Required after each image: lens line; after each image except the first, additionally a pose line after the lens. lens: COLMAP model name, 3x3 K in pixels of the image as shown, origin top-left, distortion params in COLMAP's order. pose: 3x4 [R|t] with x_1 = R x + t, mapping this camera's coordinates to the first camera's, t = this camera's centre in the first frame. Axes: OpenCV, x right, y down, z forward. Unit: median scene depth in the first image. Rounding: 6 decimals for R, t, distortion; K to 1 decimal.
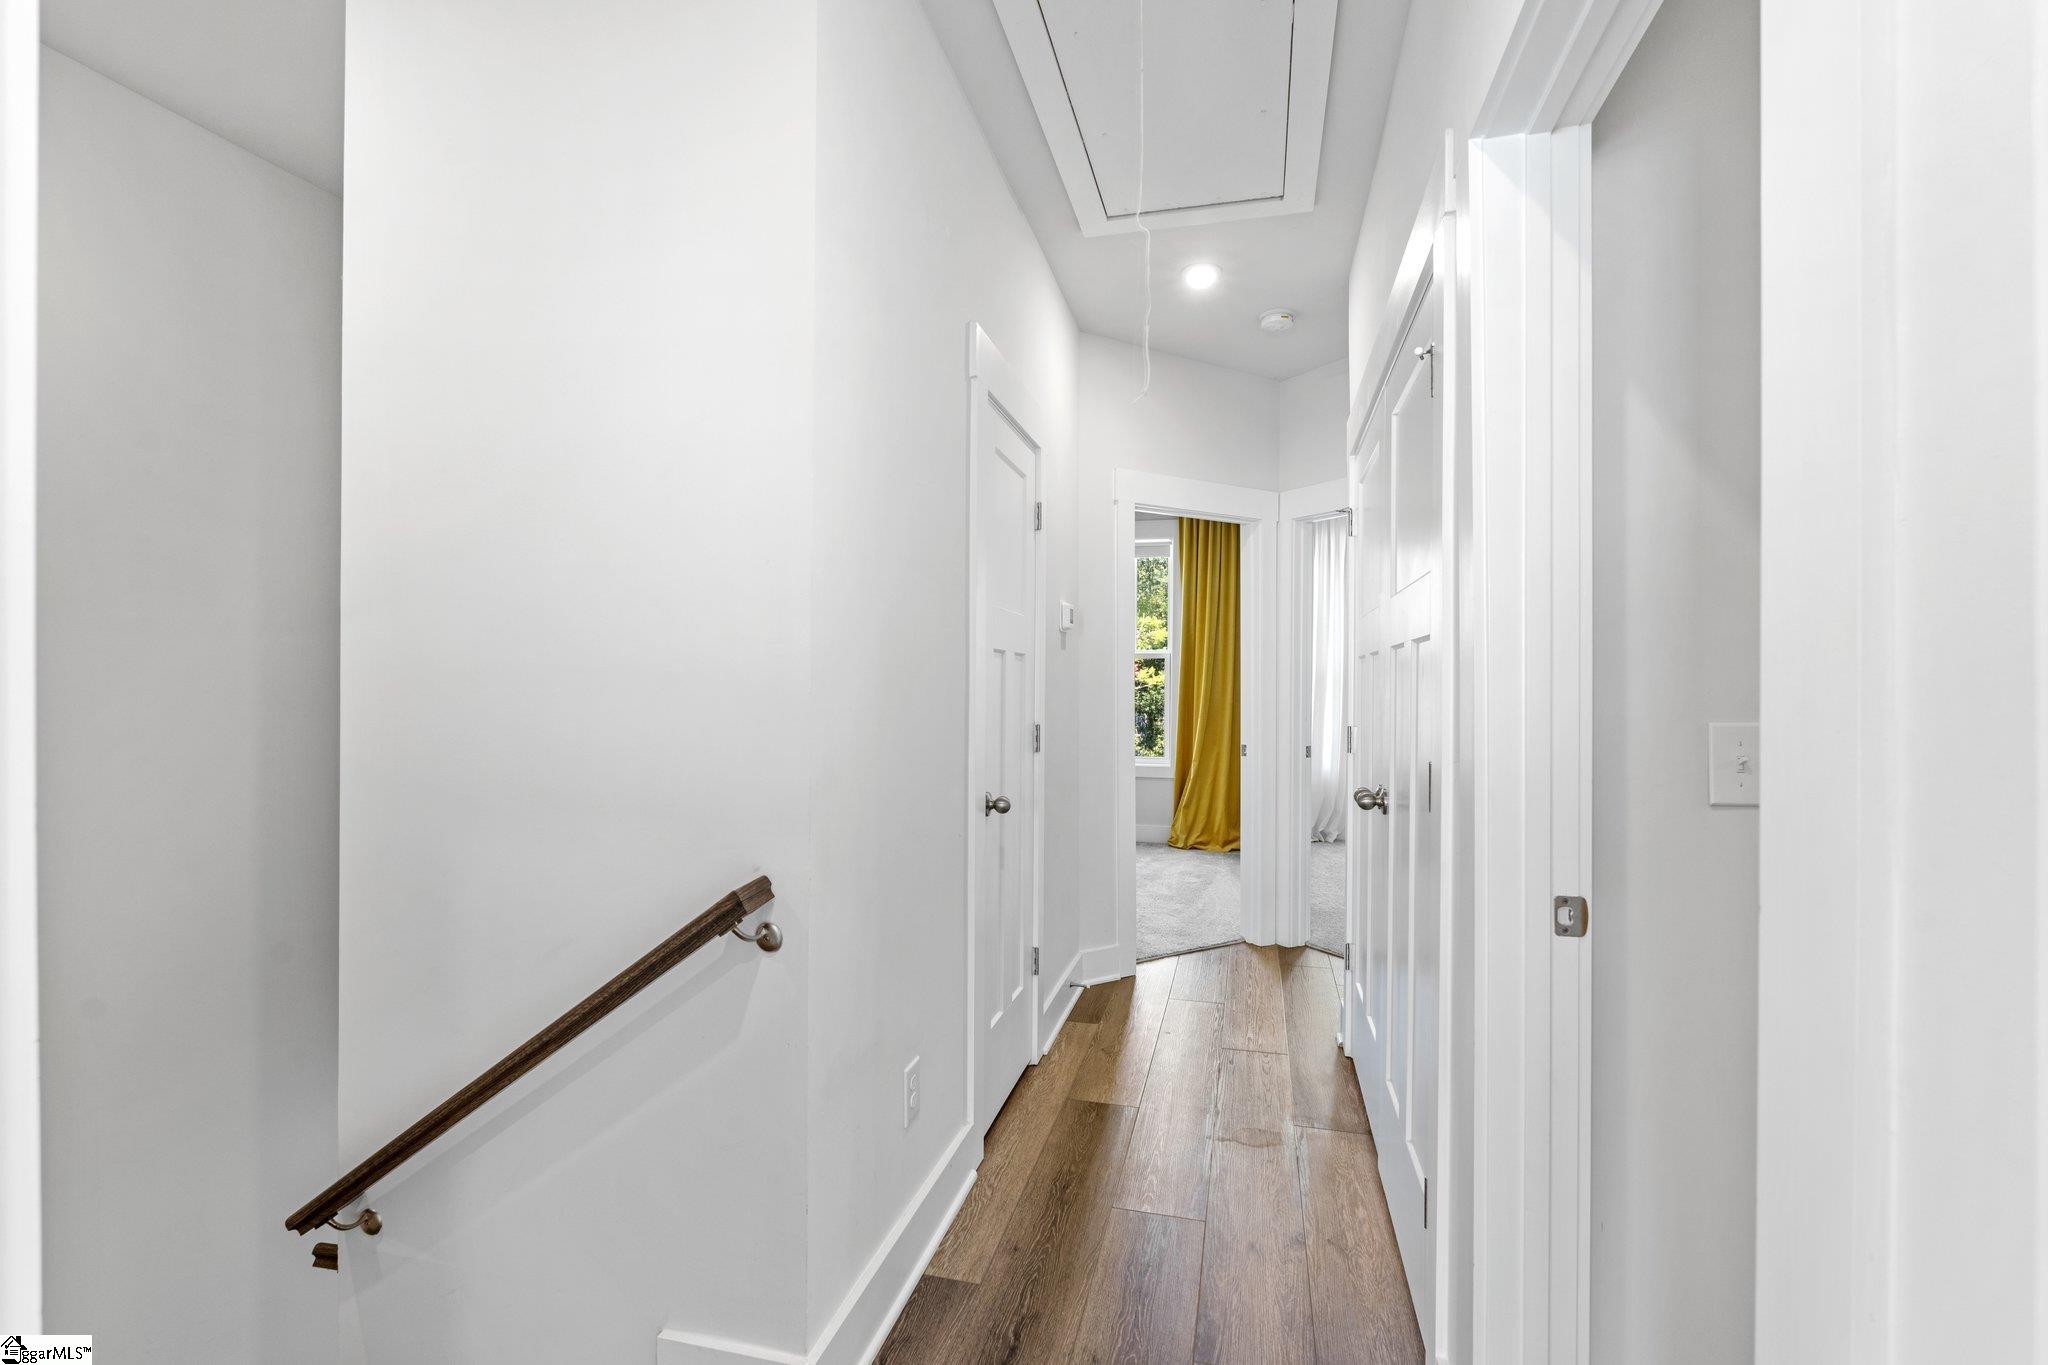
lens RADIAL K [[903.9, 0, 1024.8], [0, 903.9, 689.1], [0, 0, 1]] dist [-0.005161, -0.000255]
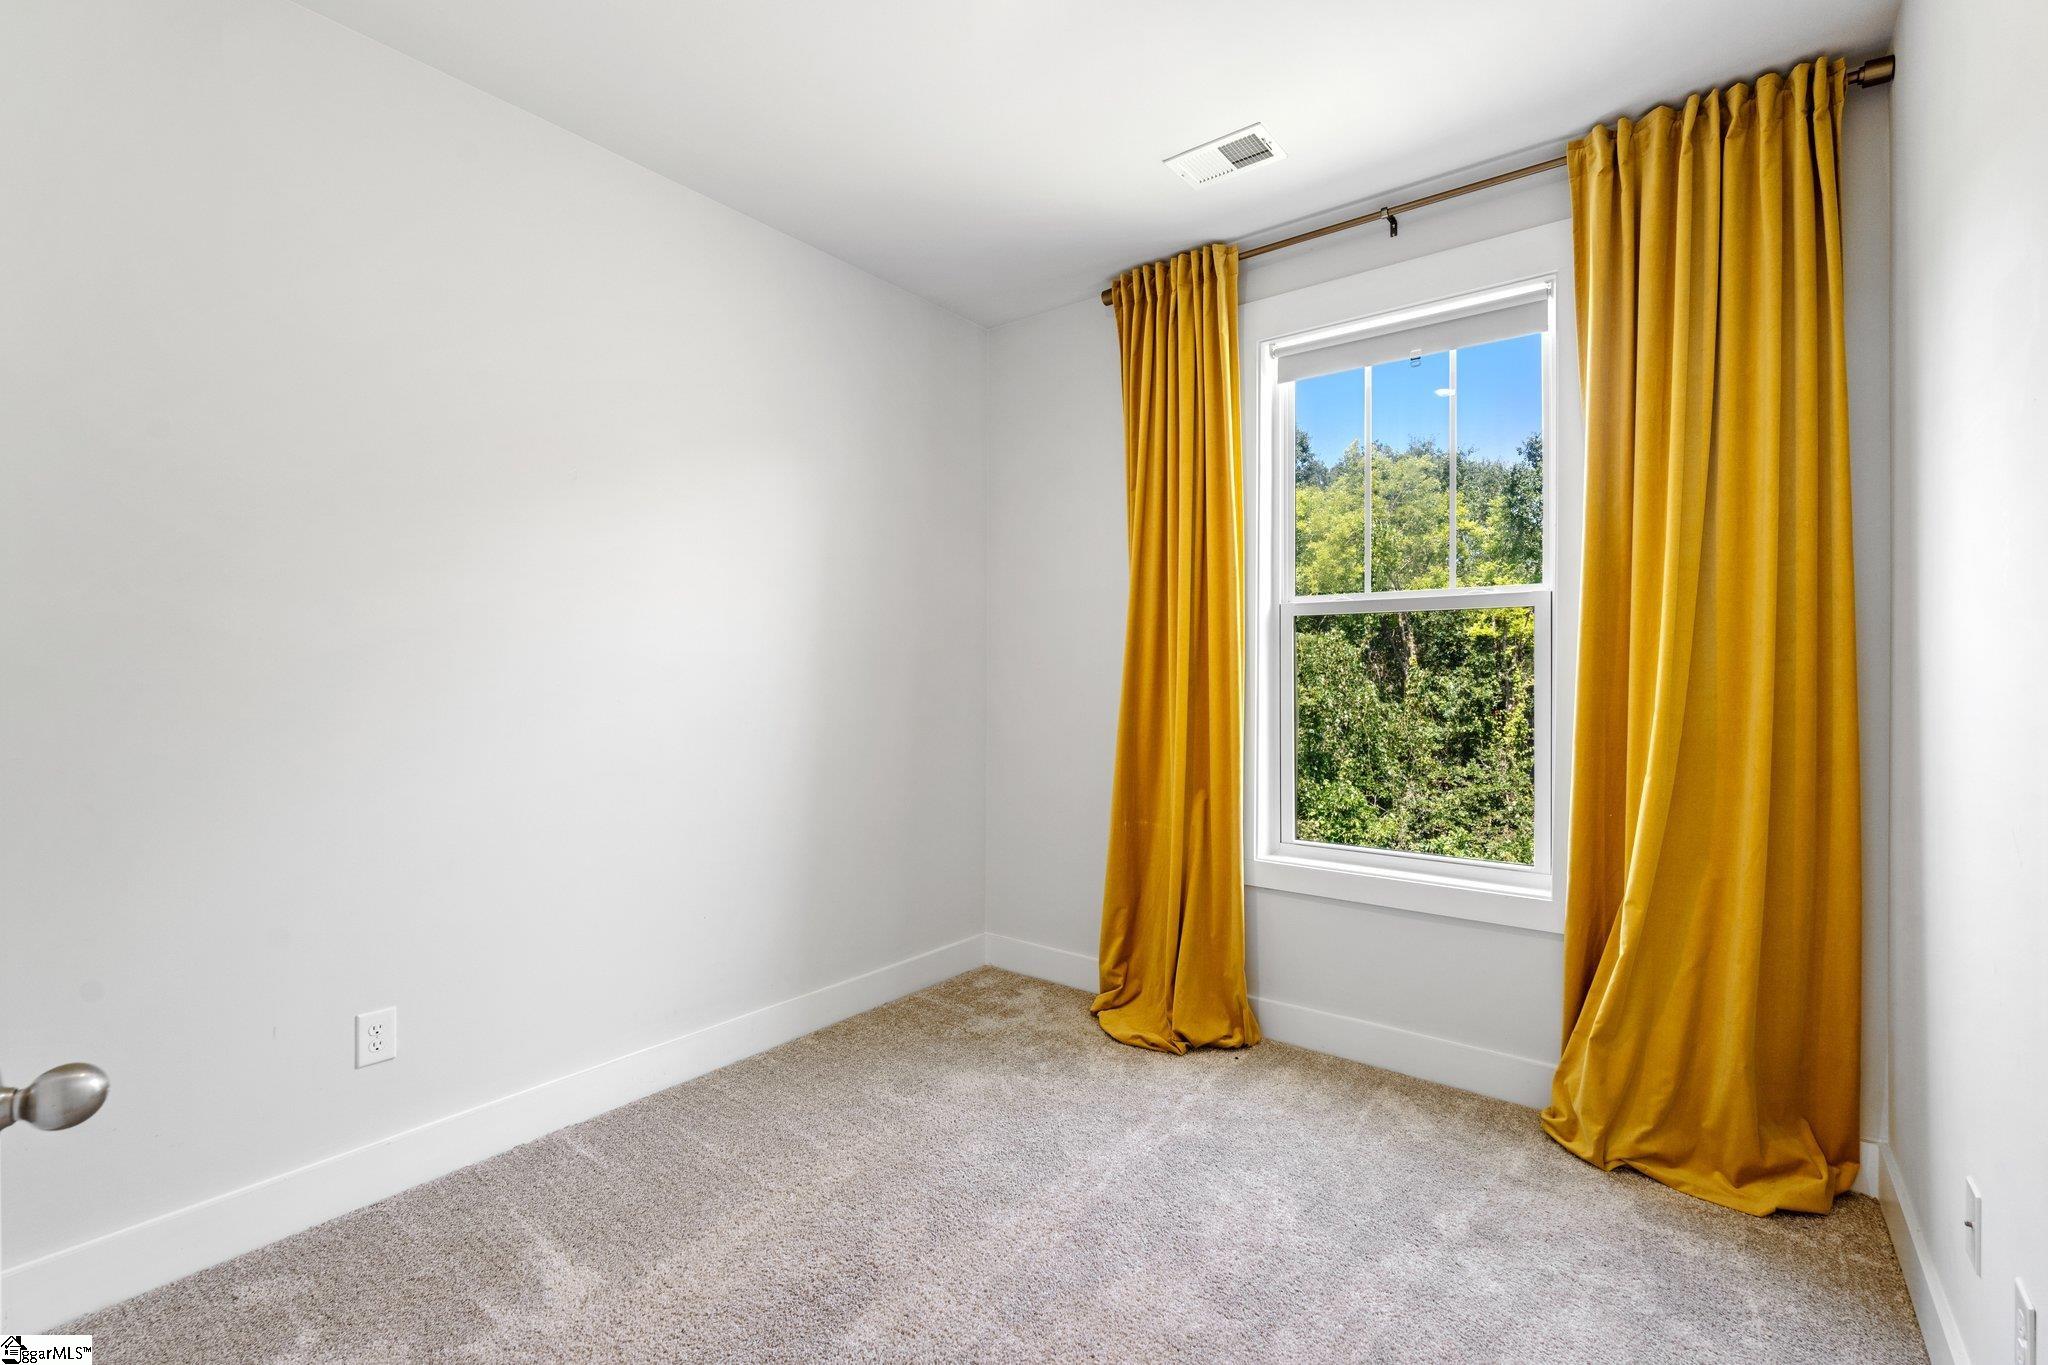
lens RADIAL K [[903.9, 0, 1020.4], [0, 903.9, 672.3], [0, 0, 1]] dist [-0.005161, -0.000255]
pose [[0.917440, -0.006589, -0.397820, 0.113997], [0.008042, 0.999966, 0.001985, -0.006518], [0.397793, -0.005021, 0.917461, 0.607068]]
